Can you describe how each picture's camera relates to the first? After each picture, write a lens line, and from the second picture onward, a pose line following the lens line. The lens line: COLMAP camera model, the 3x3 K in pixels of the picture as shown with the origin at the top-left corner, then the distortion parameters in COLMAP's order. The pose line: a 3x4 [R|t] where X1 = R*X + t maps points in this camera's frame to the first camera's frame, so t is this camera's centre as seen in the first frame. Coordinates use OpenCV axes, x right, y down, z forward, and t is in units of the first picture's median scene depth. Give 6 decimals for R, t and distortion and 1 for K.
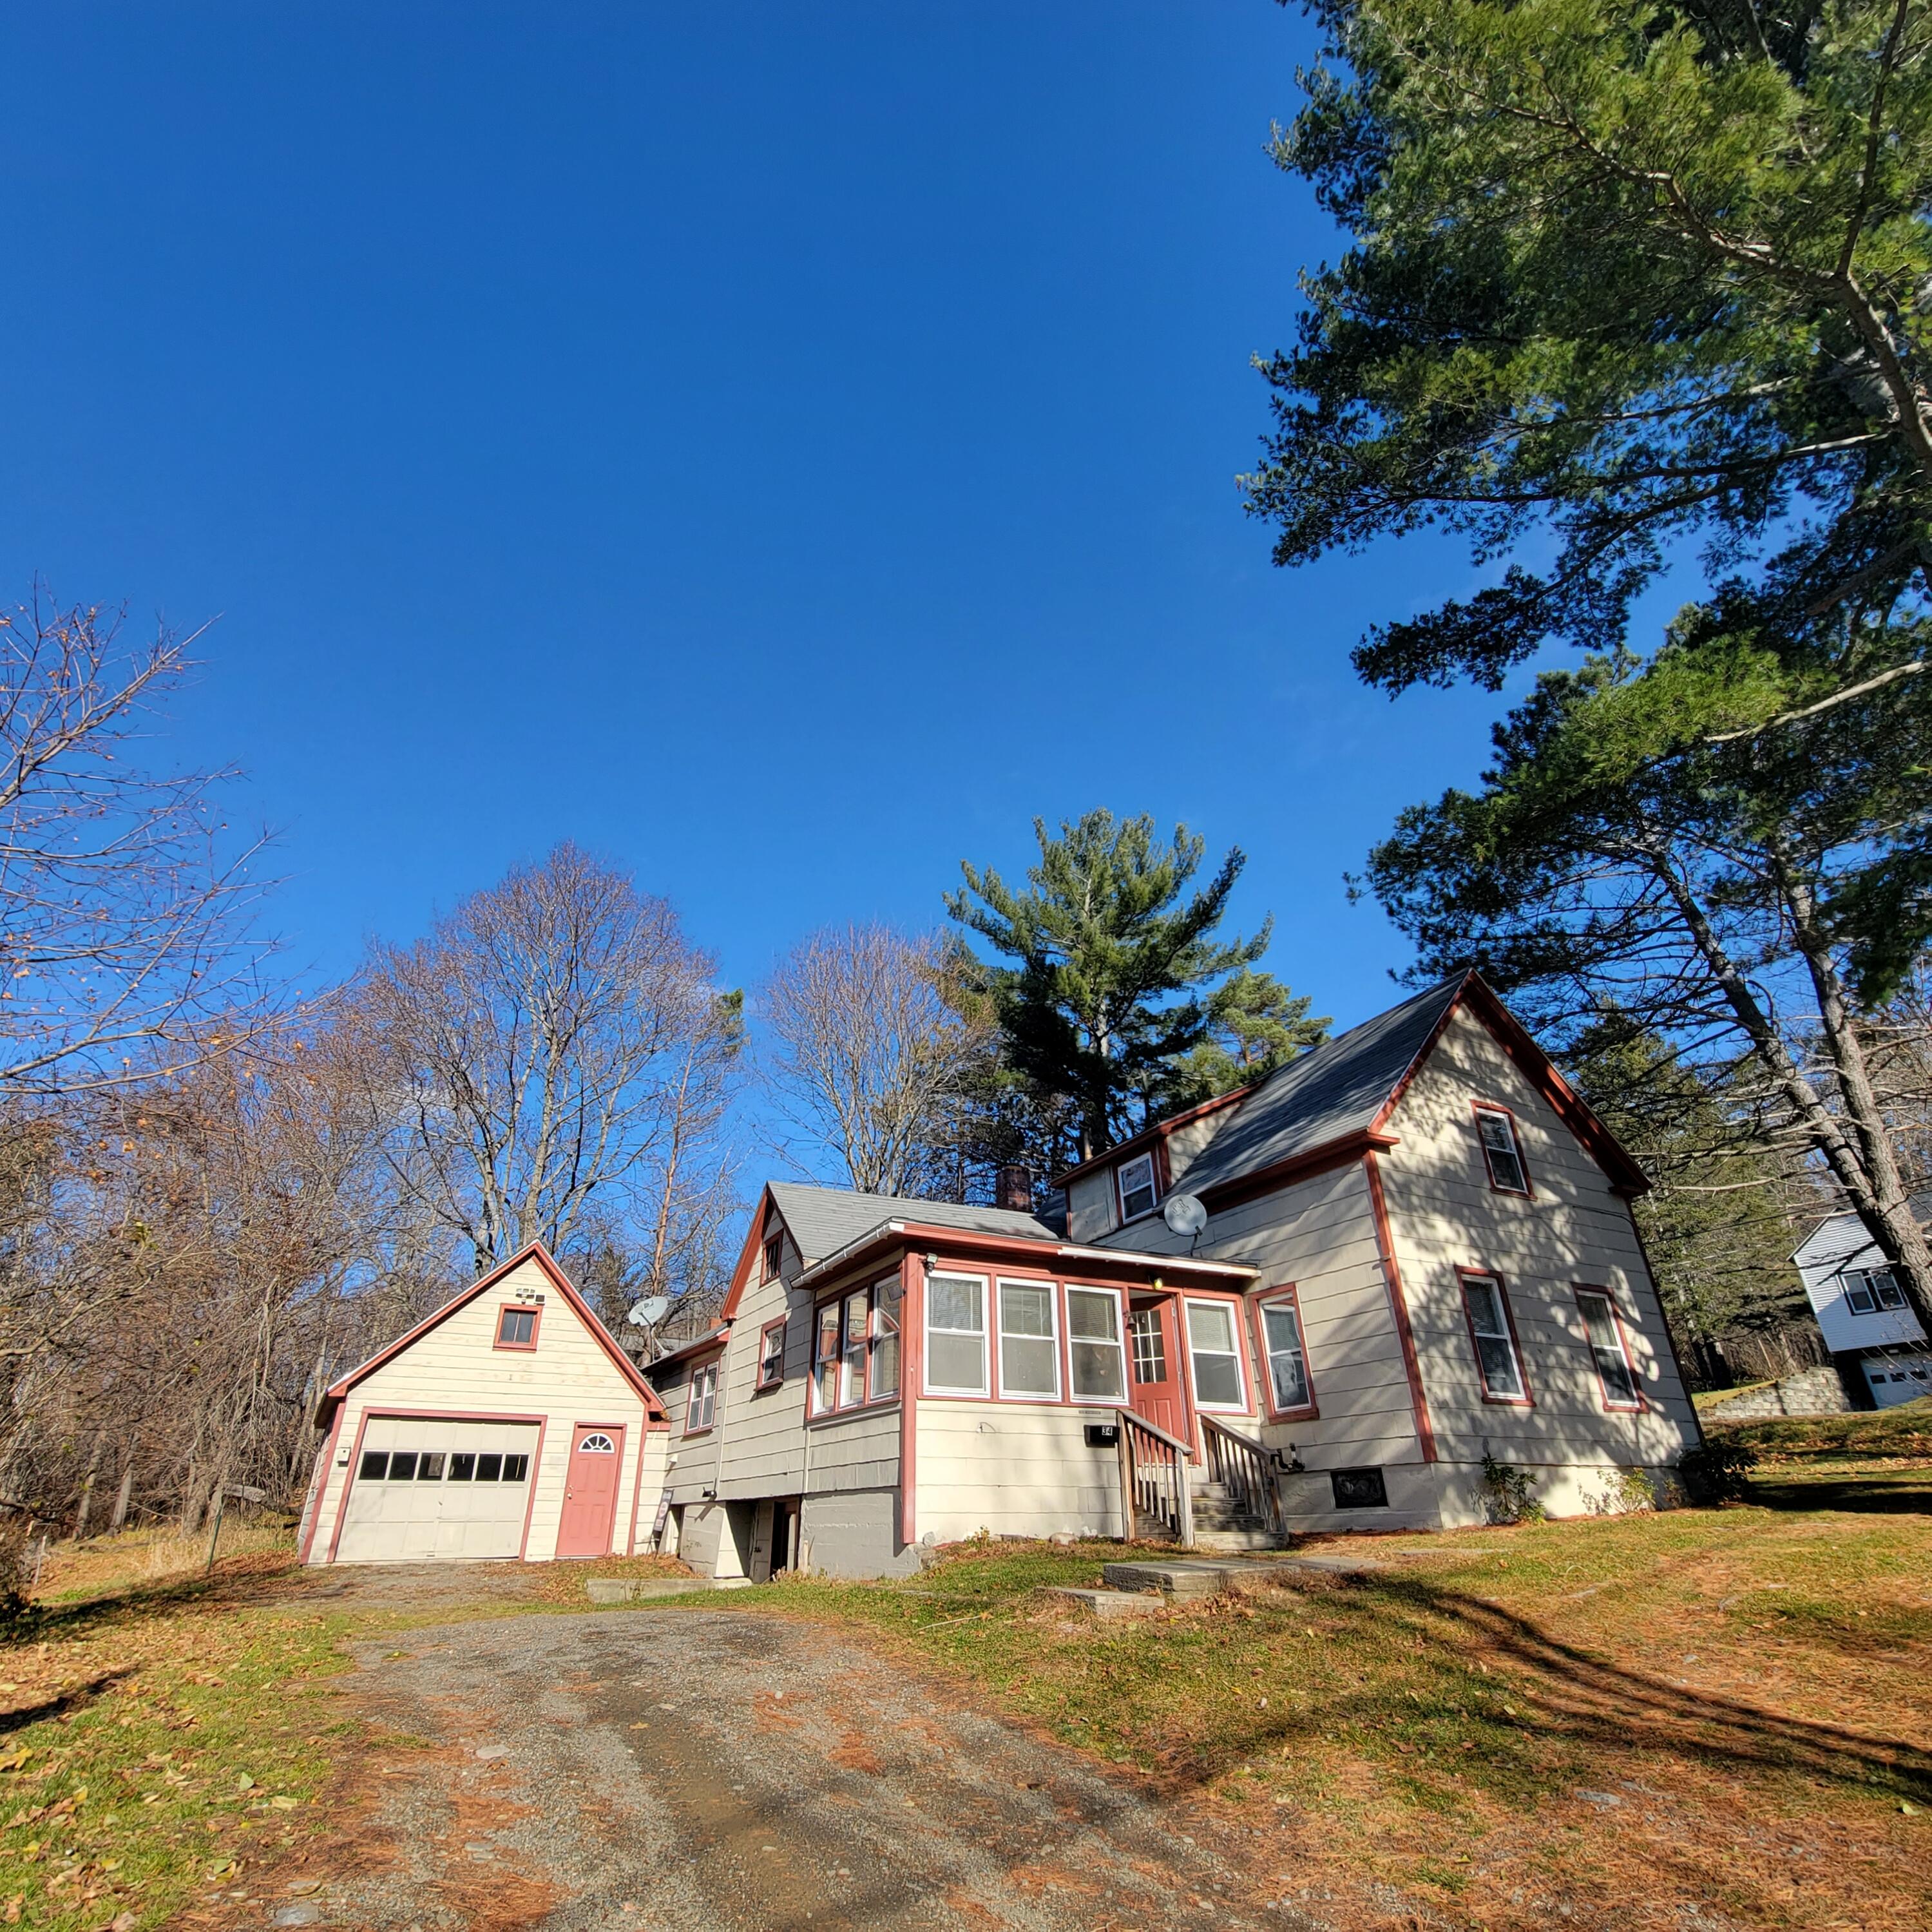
lens RADIAL K [[1057.8, 0, 959.4], [0, 1057.8, 994.7], [0, 0, 1]] dist [-0.006392, 0.000783]
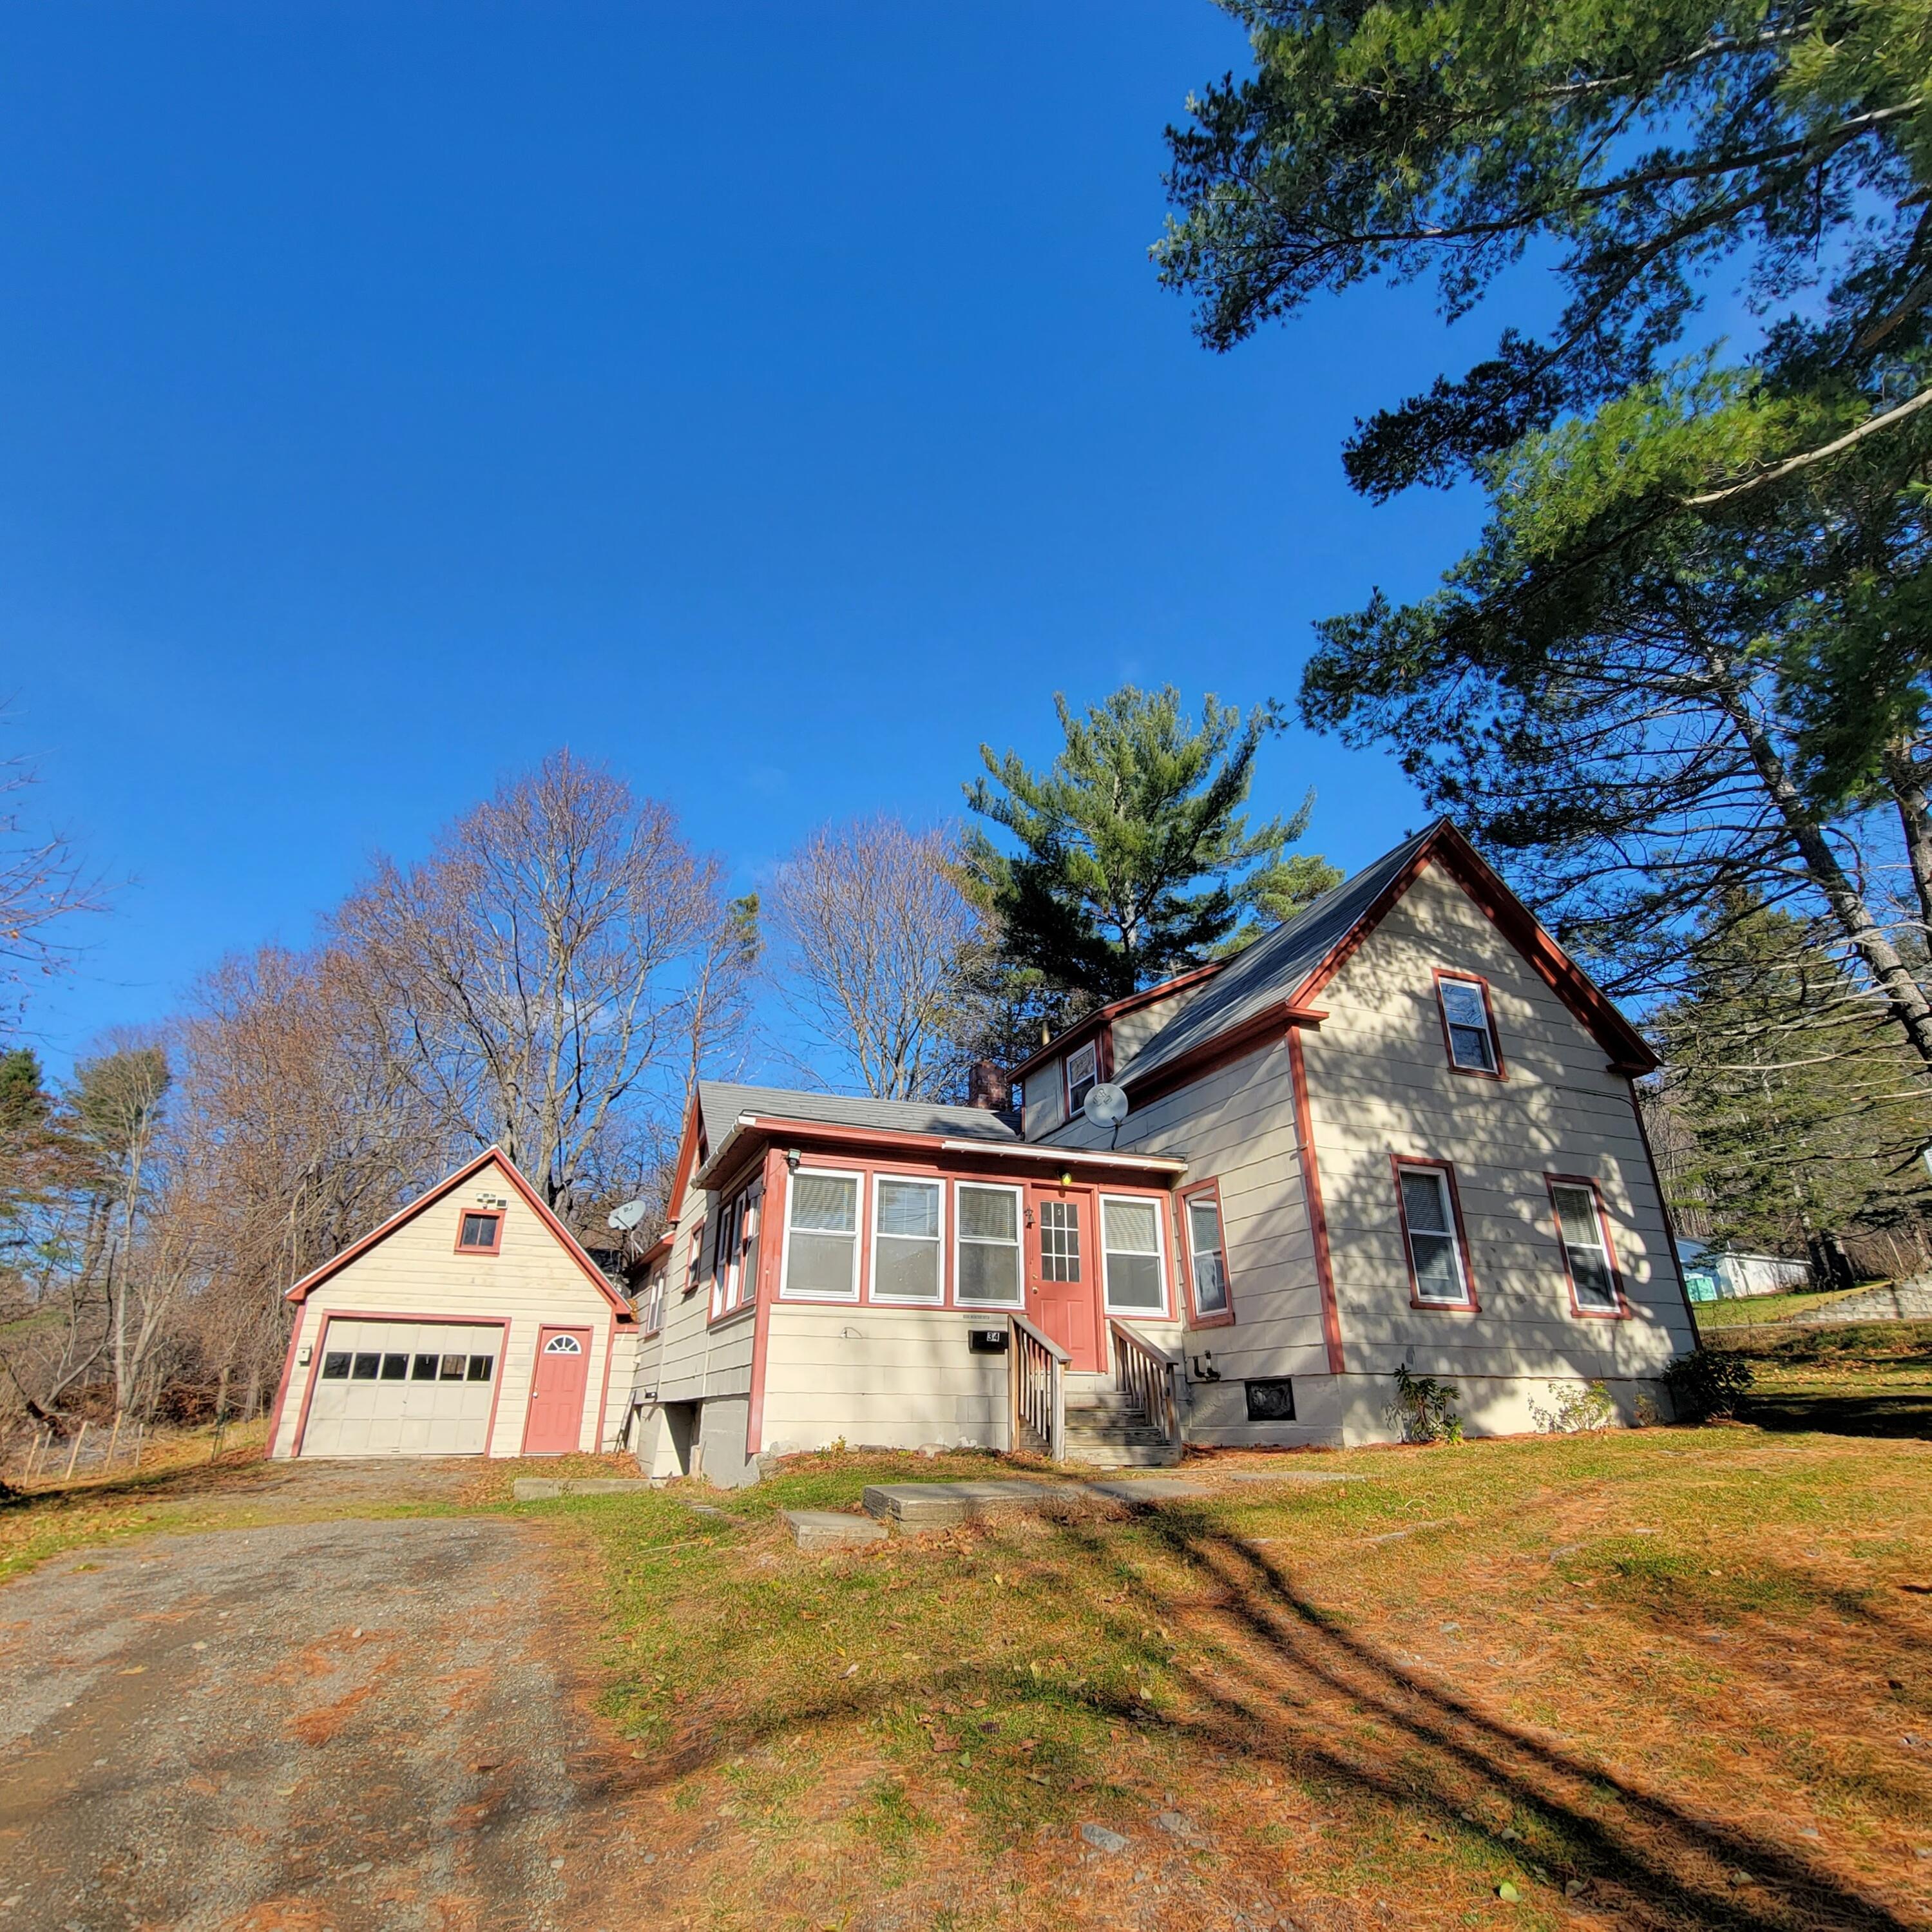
lens RADIAL K [[1057.8, 0, 957.7], [0, 1057.8, 997.7], [0, 0, 1]] dist [-0.006392, 0.000783]
pose [[0.994476, -0.028645, -0.100982, 0.183459], [0.037311, 0.995681, 0.085008, 0.035468], [0.098111, -0.088306, 0.991250, 0.098617]]
